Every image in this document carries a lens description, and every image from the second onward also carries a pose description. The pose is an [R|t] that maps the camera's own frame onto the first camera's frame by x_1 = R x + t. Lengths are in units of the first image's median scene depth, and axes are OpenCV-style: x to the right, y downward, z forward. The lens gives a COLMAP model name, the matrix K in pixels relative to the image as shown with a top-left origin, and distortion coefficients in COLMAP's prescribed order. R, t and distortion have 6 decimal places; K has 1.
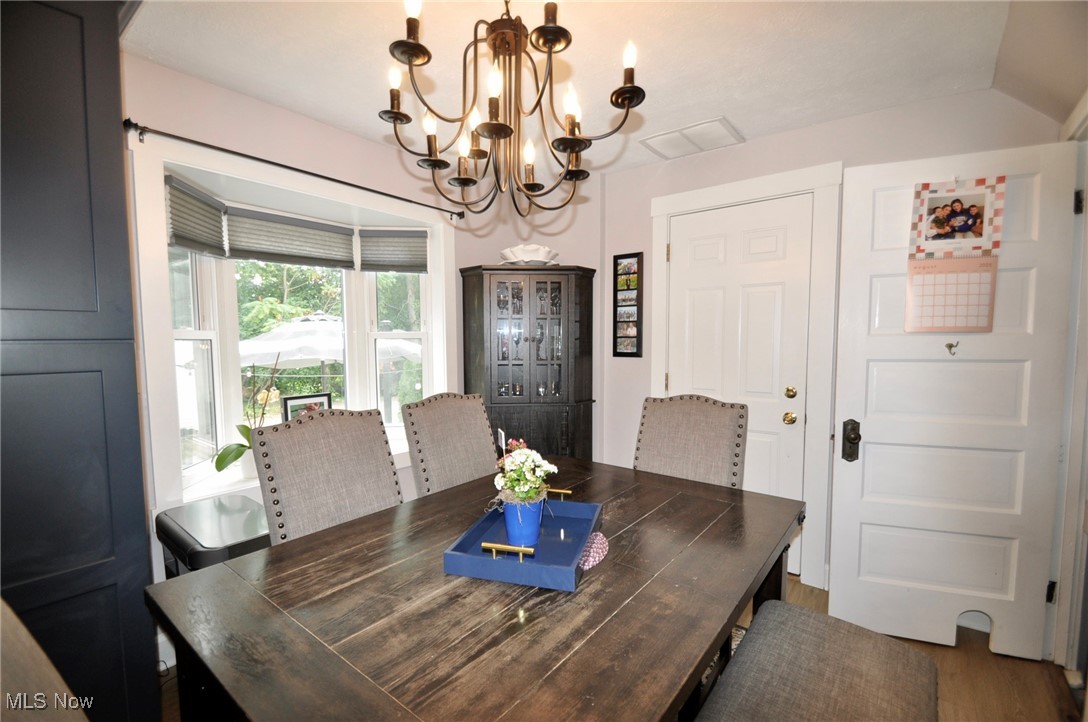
lens RADIAL K [[481.4, 0, 545.2], [0, 481.4, 370.8], [0, 0, 1]] dist [0.028878, -0.023302]
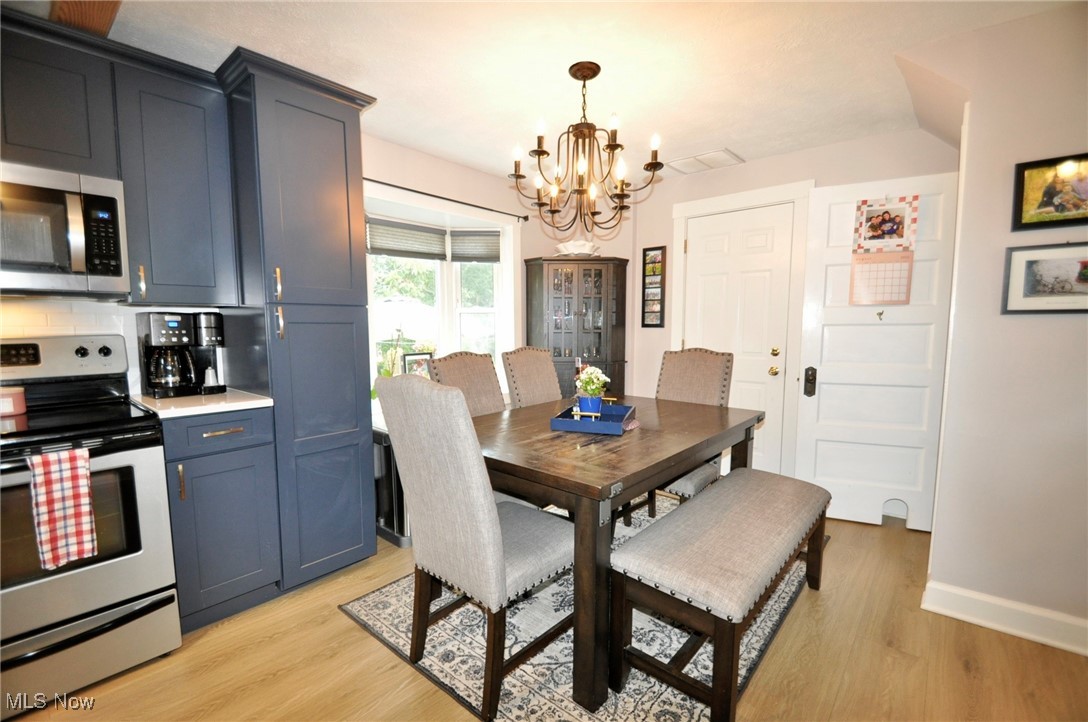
lens RADIAL K [[481.4, 0, 545.2], [0, 481.4, 370.8], [0, 0, 1]] dist [0.028878, -0.023302]
pose [[0.998572, 0.006979, -0.052965, -0.071519], [-0.005282, 0.999470, 0.032119, 0.070158], [0.053161, -0.031793, 0.998080, -0.458938]]
